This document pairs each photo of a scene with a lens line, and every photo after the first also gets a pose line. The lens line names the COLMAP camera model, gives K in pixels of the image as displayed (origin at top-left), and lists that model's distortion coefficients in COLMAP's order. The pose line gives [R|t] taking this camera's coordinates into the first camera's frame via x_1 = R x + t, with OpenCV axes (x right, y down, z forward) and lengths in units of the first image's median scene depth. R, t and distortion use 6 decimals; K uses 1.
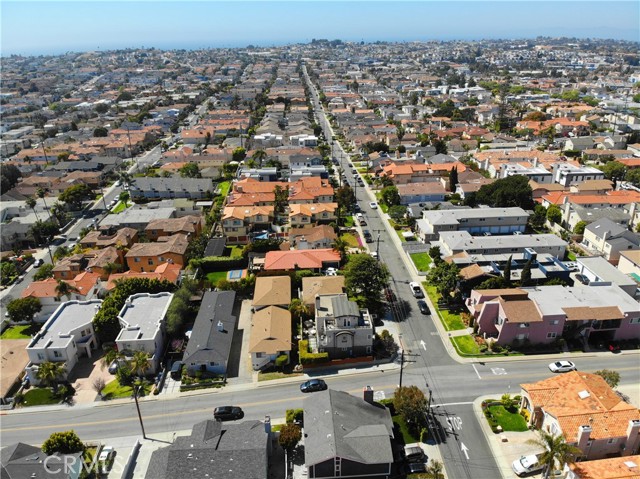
lens RADIAL K [[458.8, 0, 320.0], [0, 458.8, 239.5], [0, 0, 1]] dist [0.131858, -0.259795]
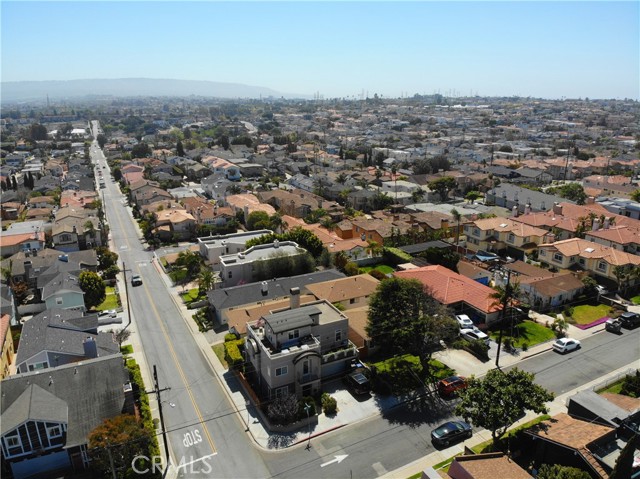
lens RADIAL K [[458.8, 0, 320.0], [0, 458.8, 239.5], [0, 0, 1]] dist [0.131858, -0.259795]
pose [[0.385185, 0.285212, -0.877659, 0.446866], [-0.370442, 0.918843, 0.136016, -0.040449], [0.845225, 0.272731, 0.459580, 0.529122]]
